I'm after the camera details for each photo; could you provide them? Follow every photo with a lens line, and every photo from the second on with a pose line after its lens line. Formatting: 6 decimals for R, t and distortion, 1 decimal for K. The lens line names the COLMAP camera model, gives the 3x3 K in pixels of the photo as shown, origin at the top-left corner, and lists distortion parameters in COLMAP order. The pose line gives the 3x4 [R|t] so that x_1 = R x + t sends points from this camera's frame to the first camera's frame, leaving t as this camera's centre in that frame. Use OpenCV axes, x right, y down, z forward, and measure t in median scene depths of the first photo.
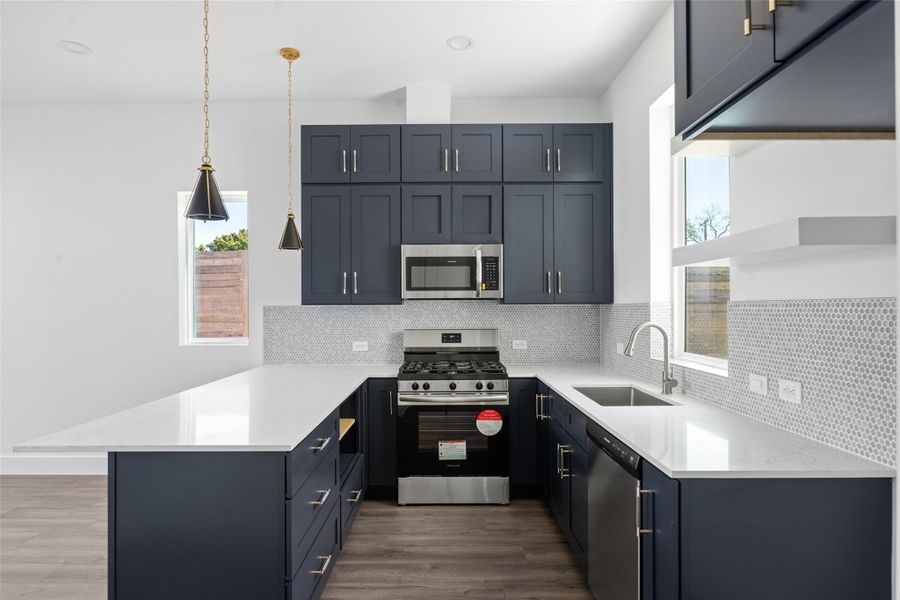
lens RADIAL K [[521.6, 0, 445.5], [0, 521.6, 300.6], [0, 0, 1]] dist [-0.001679, -0.001264]
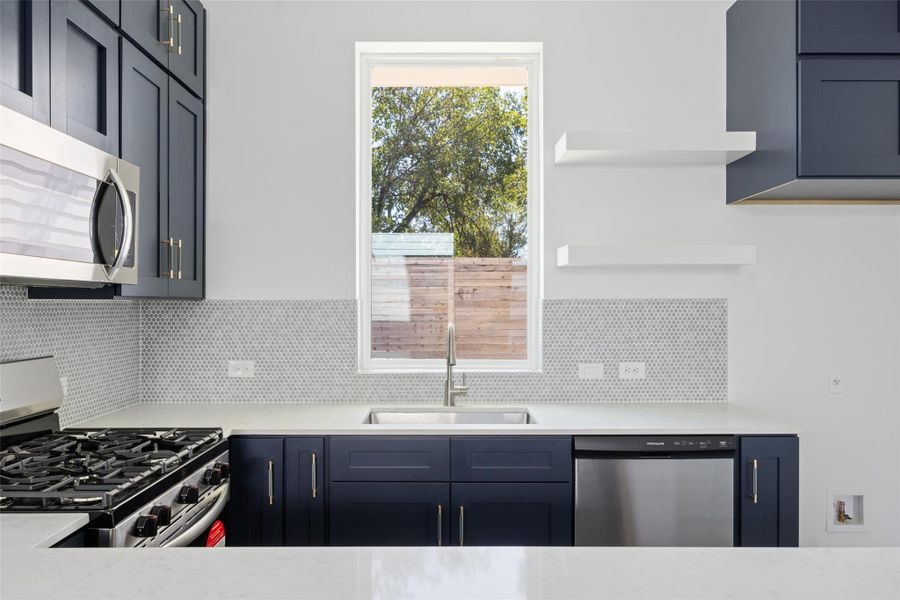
lens RADIAL K [[614.5, 0, 450.0], [0, 614.5, 300.0], [0, 0, 1]] dist [0.005925, -0.000097]
pose [[0.006887, 0.013765, 0.999882, -0.533213], [-0.010021, 0.999856, -0.013696, 0.016177], [-0.999926, -0.009925, 0.007024, 0.895283]]
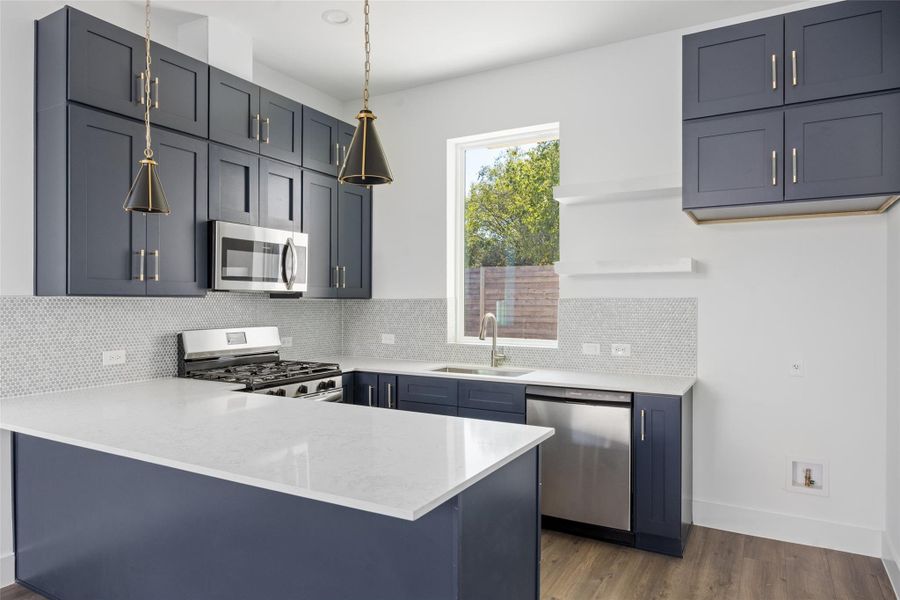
lens RADIAL K [[552.6, 0, 450.0], [0, 552.6, 300.0], [0, 0, 1]] dist [-0.007877, -0.002258]
pose [[0.494657, 0.008847, 0.869044, -0.777579], [-0.013317, 0.999908, -0.002599, 0.011301], [-0.868987, -0.010287, 0.494729, 0.358189]]
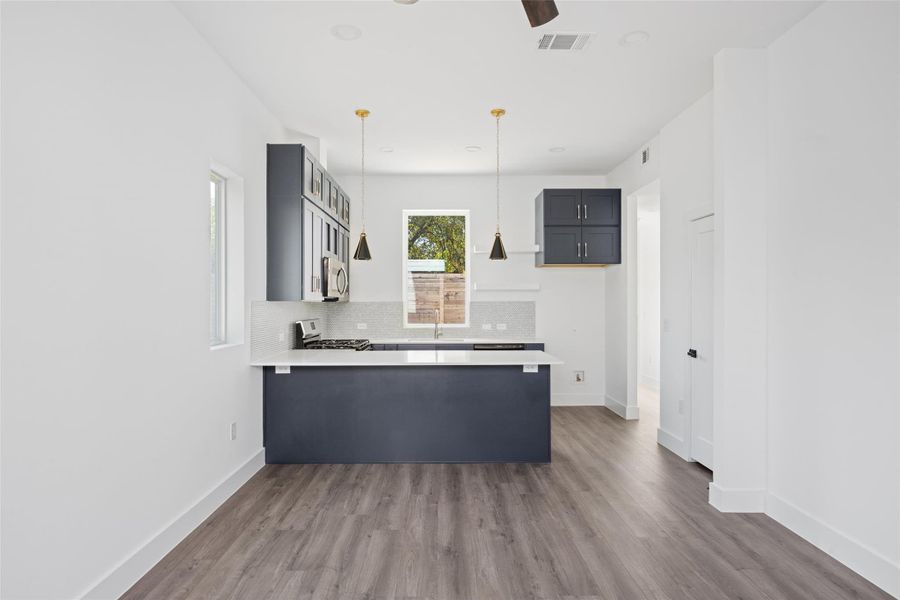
lens RADIAL K [[483.3, 0, 451.3], [0, 483.3, 304.8], [0, 0, 1]] dist [0.004140, 0.000946]
pose [[-0.008461, 0.001534, 0.999963, -1.673544], [-0.009300, 0.999955, -0.001613, 0.019752], [-0.999921, -0.009313, -0.008446, 0.856223]]
